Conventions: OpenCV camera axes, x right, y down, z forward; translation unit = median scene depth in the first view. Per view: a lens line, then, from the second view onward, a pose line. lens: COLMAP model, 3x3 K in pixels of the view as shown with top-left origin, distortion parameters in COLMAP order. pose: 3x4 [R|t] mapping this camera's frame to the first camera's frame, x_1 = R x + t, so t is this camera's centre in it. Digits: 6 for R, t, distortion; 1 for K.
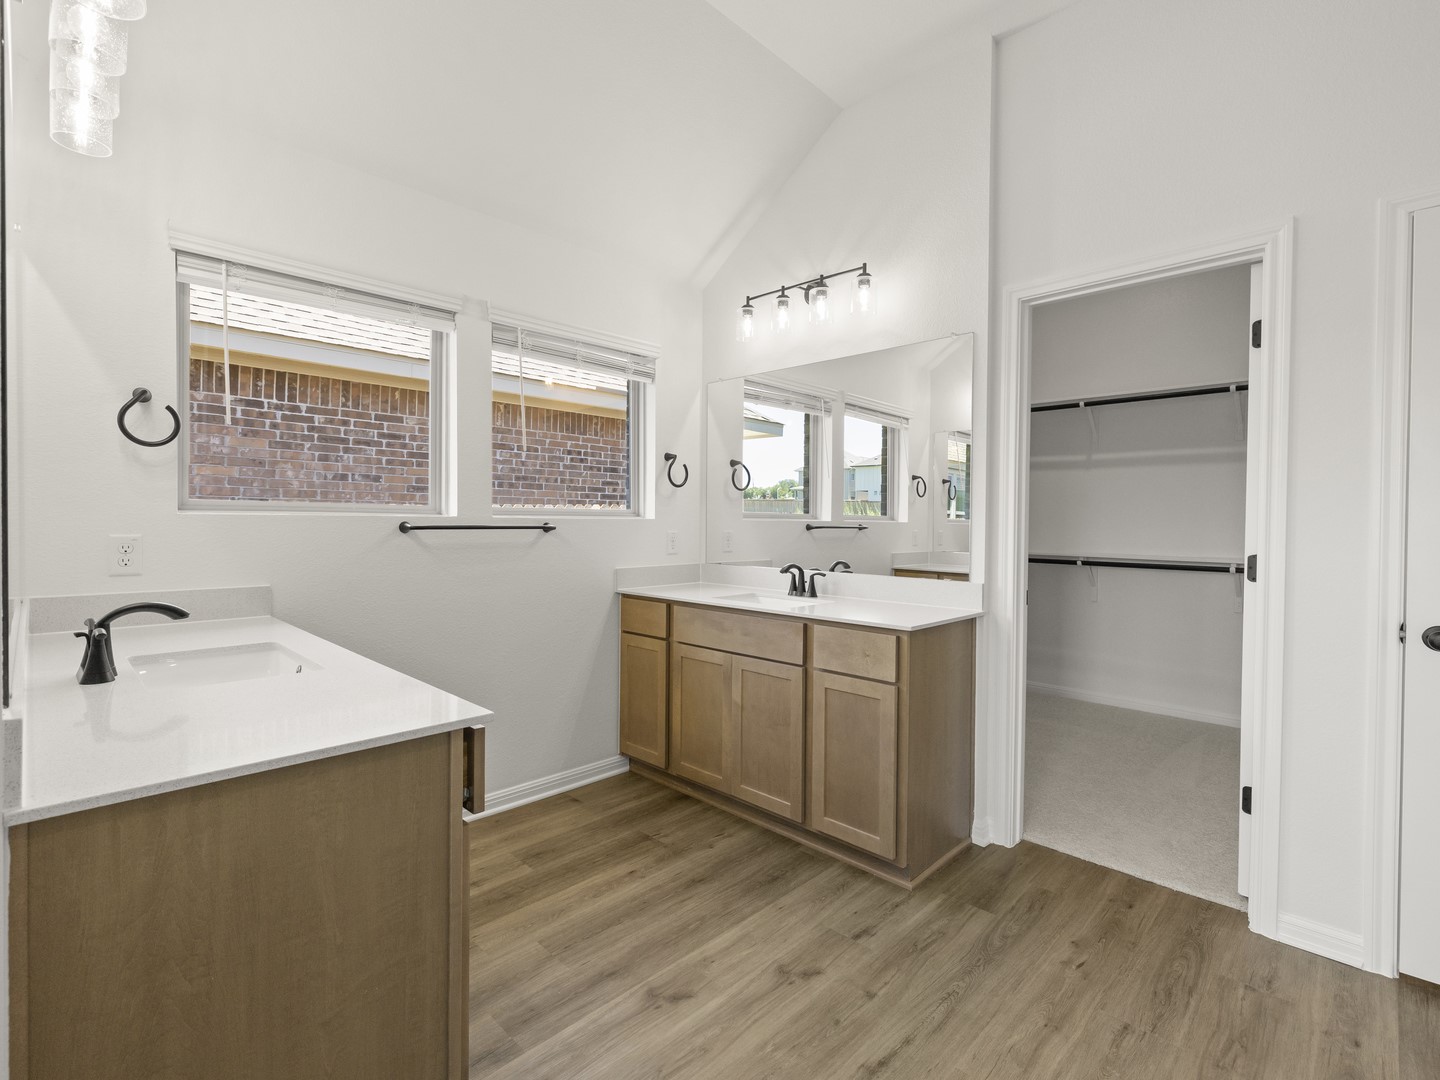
lens RADIAL K [[679.9, 0, 718.9], [0, 679.9, 529.7], [0, 0, 1]] dist [0.001215, 0.000588]
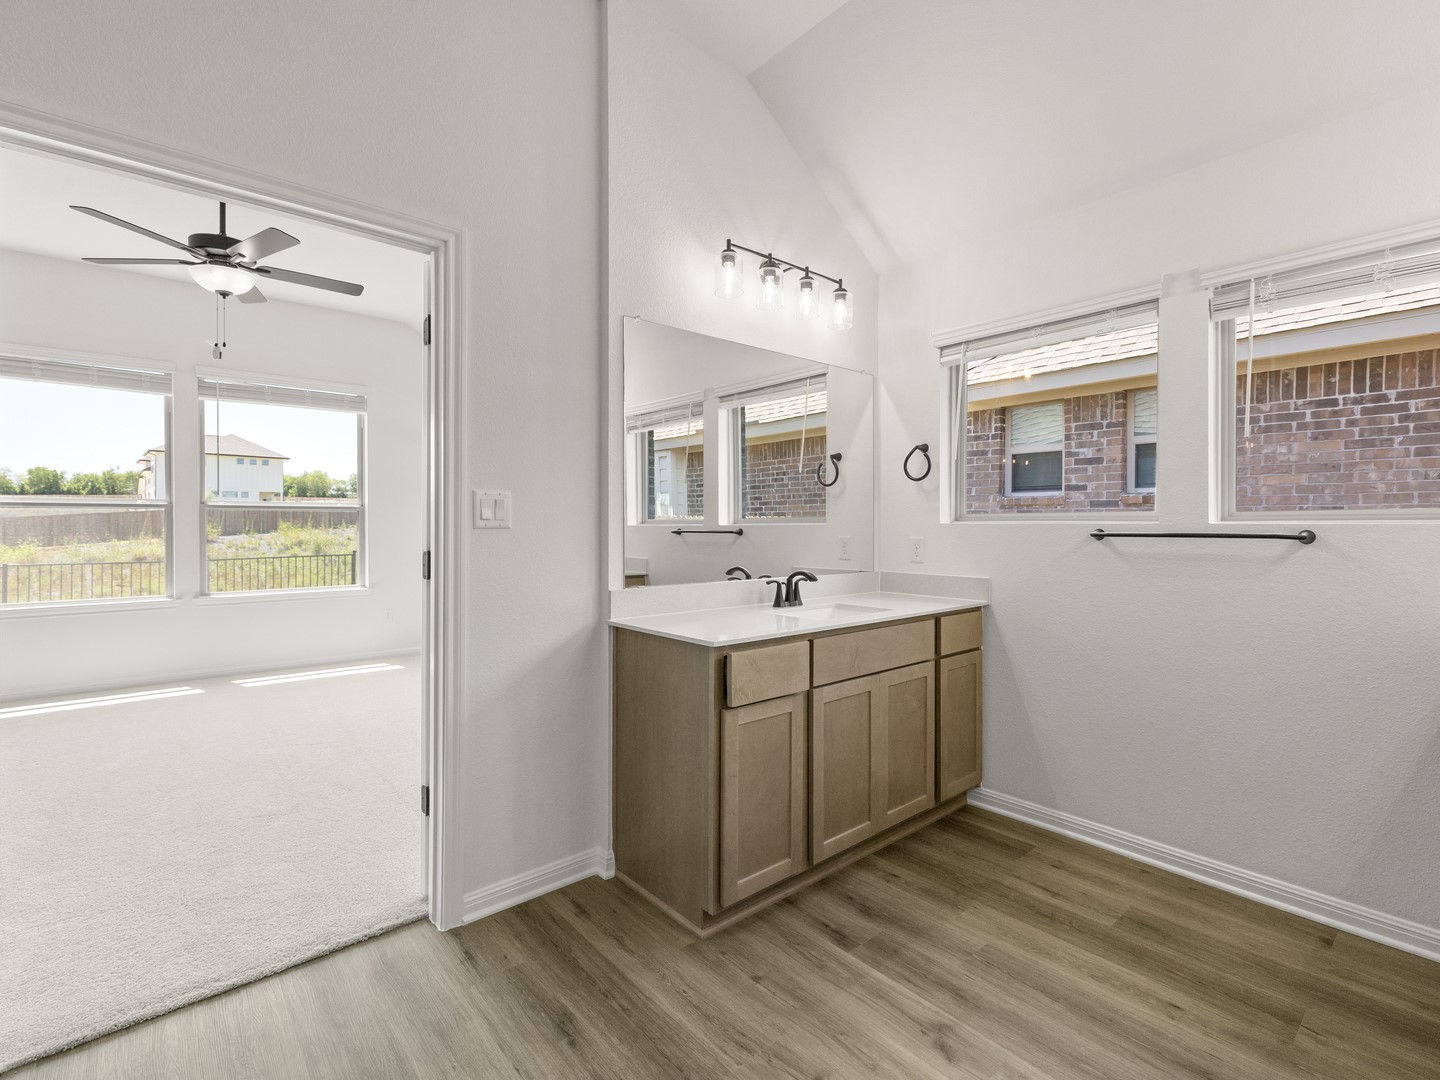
lens RADIAL K [[698.8, 0, 735.4], [0, 698.8, 536.1], [0, 0, 1]] dist [0.001027, 0.000161]
pose [[-0.082209, 0.006331, -0.996595, 0.325898], [-0.015530, 0.999850, 0.007633, -0.000716], [0.996494, 0.016105, -0.082099, 0.287765]]
